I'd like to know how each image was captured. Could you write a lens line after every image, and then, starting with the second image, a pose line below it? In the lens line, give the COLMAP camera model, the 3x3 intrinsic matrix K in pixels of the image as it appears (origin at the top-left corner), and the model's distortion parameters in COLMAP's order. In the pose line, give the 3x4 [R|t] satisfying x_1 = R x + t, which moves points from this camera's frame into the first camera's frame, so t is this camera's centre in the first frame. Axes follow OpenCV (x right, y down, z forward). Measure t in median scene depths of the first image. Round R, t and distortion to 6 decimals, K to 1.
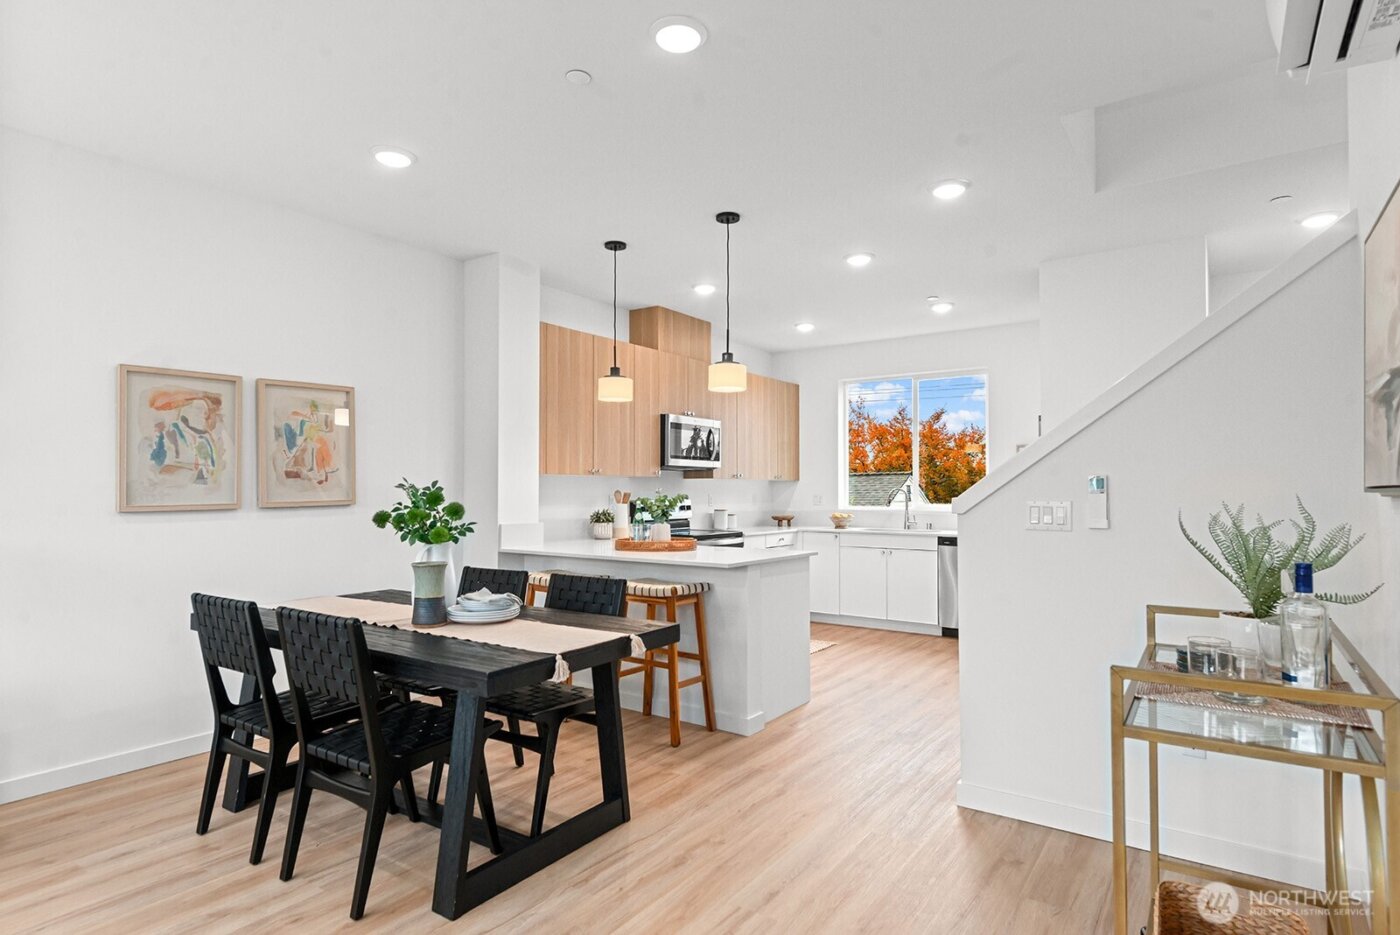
lens RADIAL K [[777.5, 0, 700.0], [0, 777.5, 467.5], [0, 0, 1]] dist [-0.002884, -0.000050]
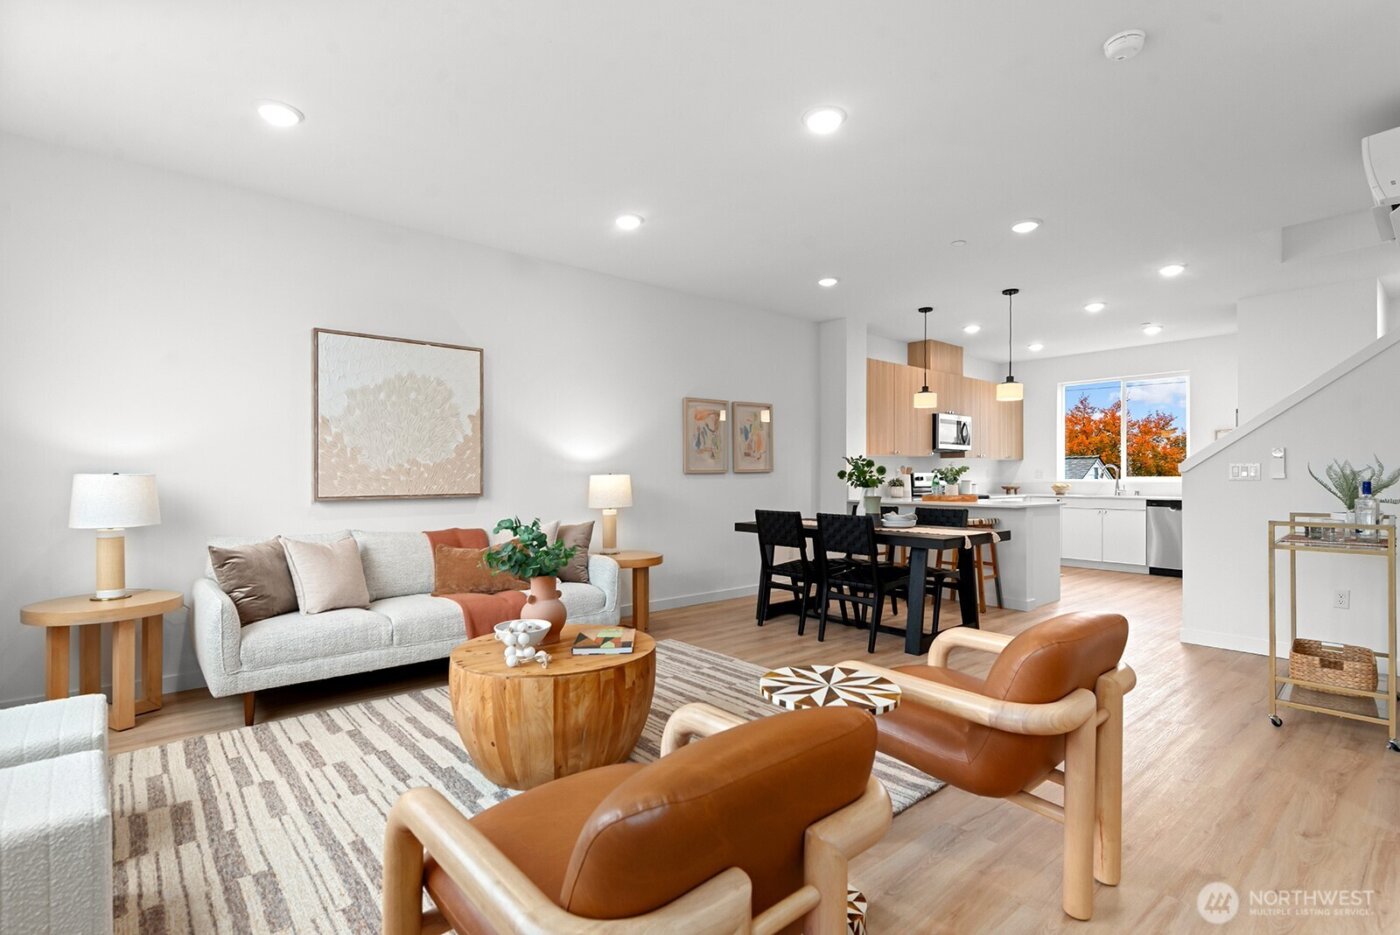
lens RADIAL K [[669.6, 0, 700.7], [0, 669.6, 477.2], [0, 0, 1]] dist [-0.000292, -0.000575]
pose [[0.966835, 0.003428, -0.255379, -0.202742], [0.005172, 0.999442, 0.032996, 0.009107], [0.255350, -0.033223, 0.966278, -0.450718]]
